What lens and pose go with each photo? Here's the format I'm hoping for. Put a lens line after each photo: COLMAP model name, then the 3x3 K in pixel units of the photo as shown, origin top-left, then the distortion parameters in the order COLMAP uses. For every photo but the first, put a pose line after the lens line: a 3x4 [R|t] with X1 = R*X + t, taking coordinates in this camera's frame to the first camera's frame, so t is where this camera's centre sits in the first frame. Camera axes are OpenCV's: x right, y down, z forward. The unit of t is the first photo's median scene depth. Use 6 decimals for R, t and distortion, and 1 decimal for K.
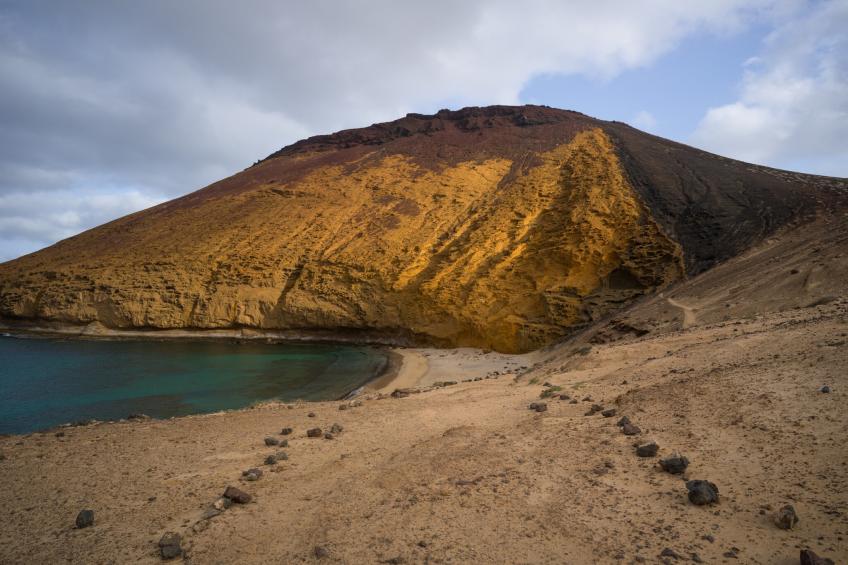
lens RADIAL K [[501.6, 0, 428.5], [0, 501.6, 282.0], [0, 0, 1]] dist [-0.005146, -0.000848]
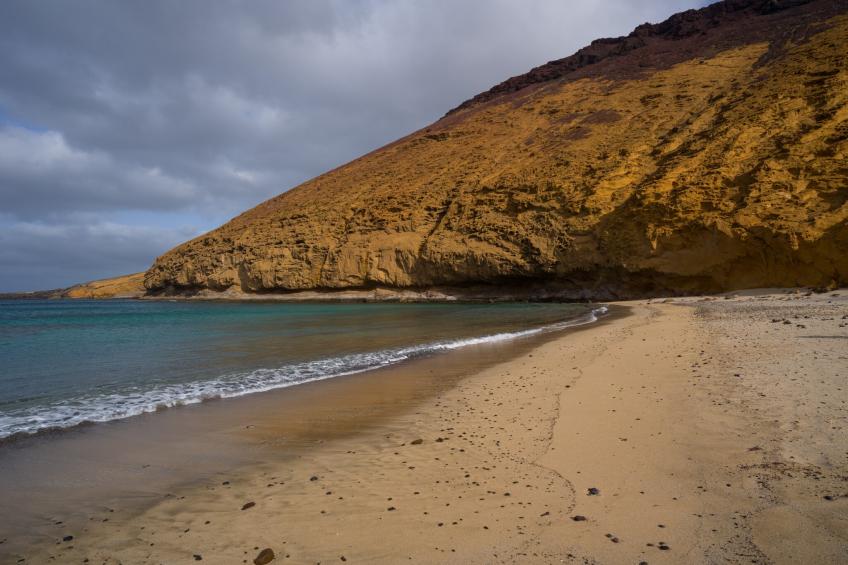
lens RADIAL K [[496.7, 0, 423.1], [0, 496.7, 282.3], [0, 0, 1]] dist [-0.006124, 0.002022]
pose [[0.934630, -0.012162, -0.355414, -0.035236], [0.013197, 0.999913, 0.000488, 0.083172], [0.355377, -0.005147, 0.934709, 0.311702]]
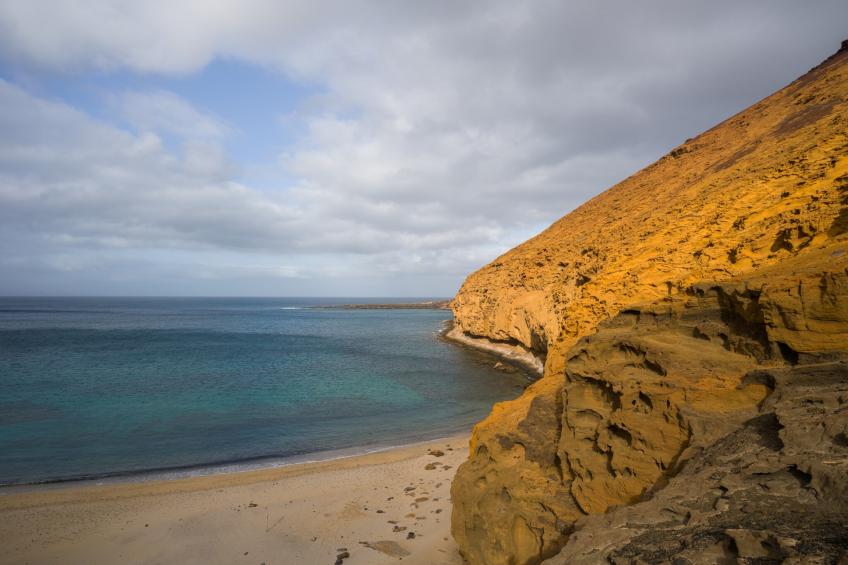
lens RADIAL K [[497.3, 0, 412.5], [0, 497.3, 281.1], [0, 0, 1]] dist [-0.002952, 0.000061]
pose [[0.397227, -0.019267, -0.917518, 0.253043], [0.014119, 0.999790, -0.014882, 0.005051], [0.917612, -0.007043, 0.397415, 0.541433]]
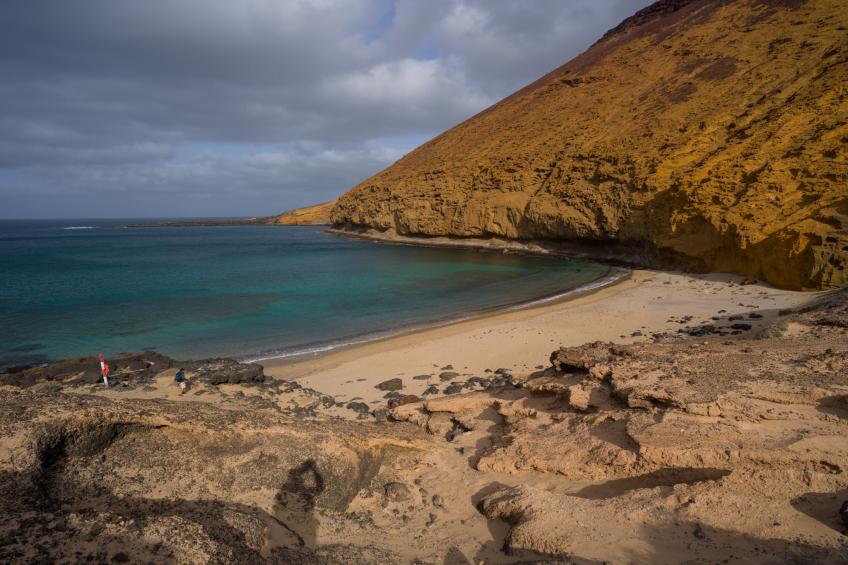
lens RADIAL K [[493.7, 0, 430.5], [0, 493.7, 297.4], [0, 0, 1]] dist [-0.002763, 0.000577]
pose [[0.769981, 0.104626, -0.629430, 0.126333], [0.020506, 0.981897, 0.188300, 0.026123], [0.637737, -0.157895, 0.753897, 0.211445]]
